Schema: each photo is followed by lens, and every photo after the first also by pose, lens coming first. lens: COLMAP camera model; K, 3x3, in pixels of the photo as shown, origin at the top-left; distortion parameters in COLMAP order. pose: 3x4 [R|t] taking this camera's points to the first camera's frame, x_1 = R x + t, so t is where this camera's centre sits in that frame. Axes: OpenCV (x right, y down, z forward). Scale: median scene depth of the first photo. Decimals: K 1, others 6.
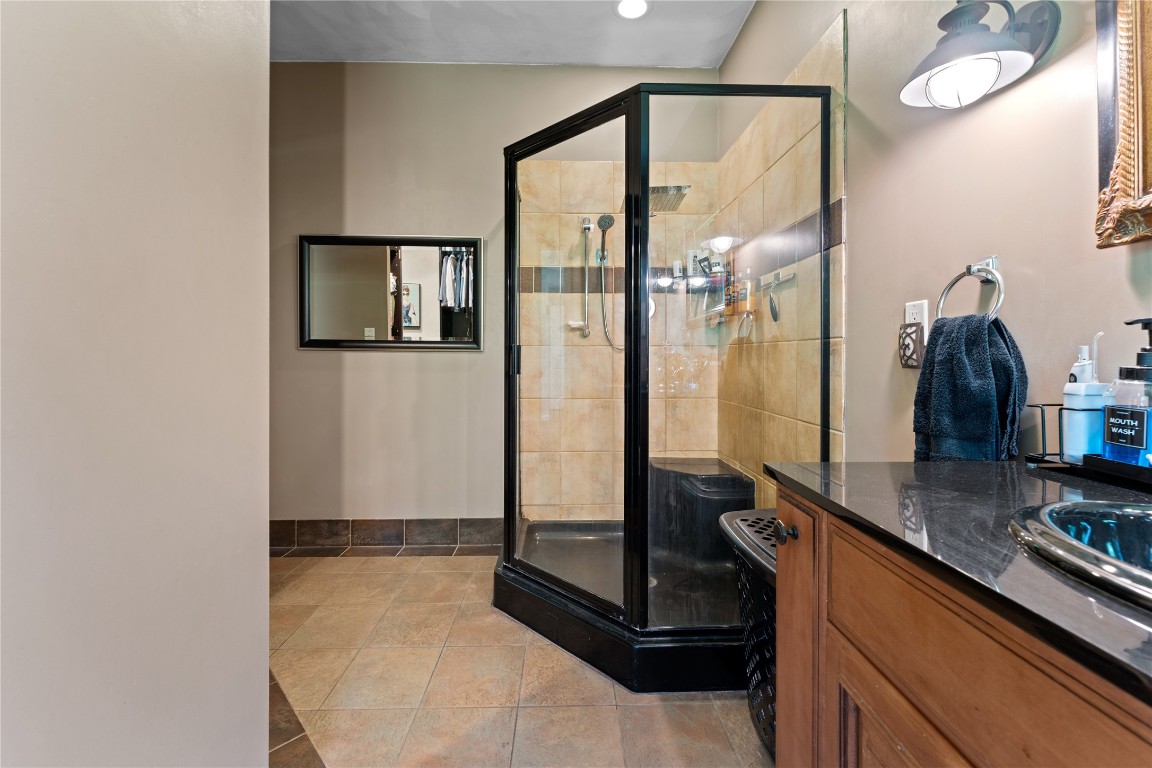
lens RADIAL K [[462.8, 0, 574.5], [0, 462.8, 354.4], [0, 0, 1]] dist [-0.002955, -0.000223]
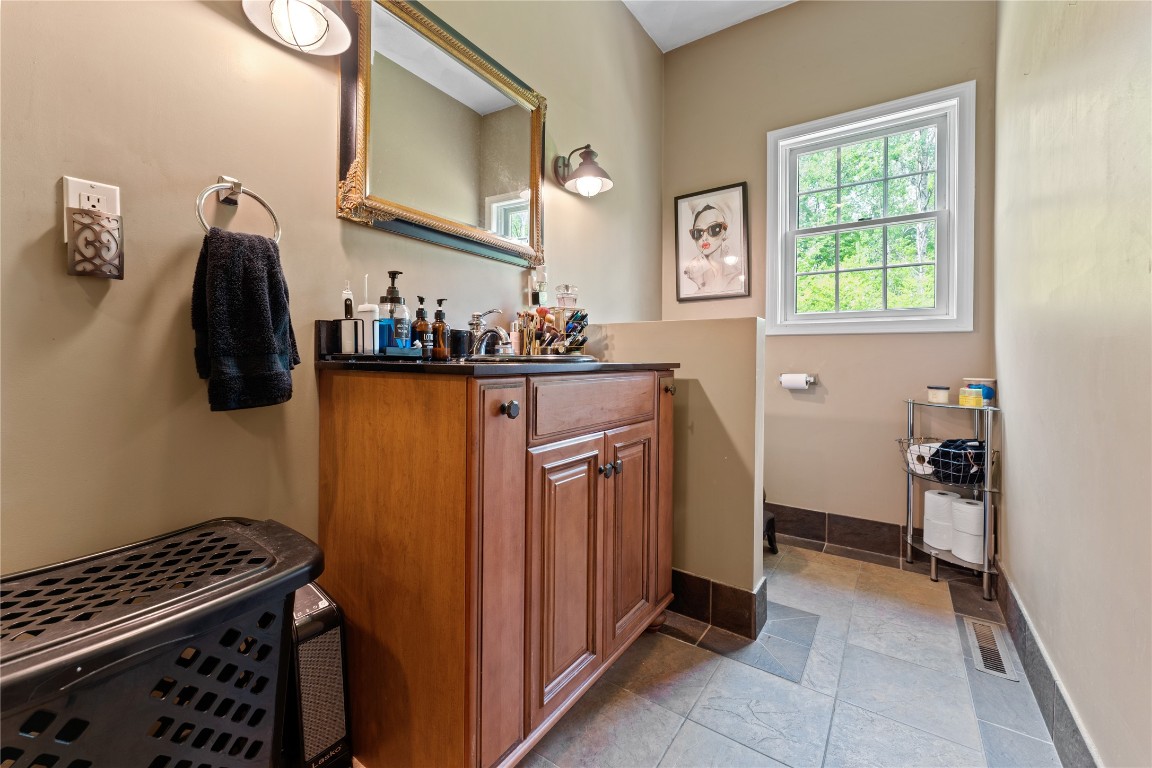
lens RADIAL K [[462.8, 0, 574.5], [0, 462.8, 354.4], [0, 0, 1]] dist [-0.002955, -0.000223]
pose [[-0.798134, -0.005060, 0.602459, -0.424796], [-0.010175, 0.999935, -0.005082, 0.228899], [-0.602394, -0.010187, -0.798134, 1.780461]]
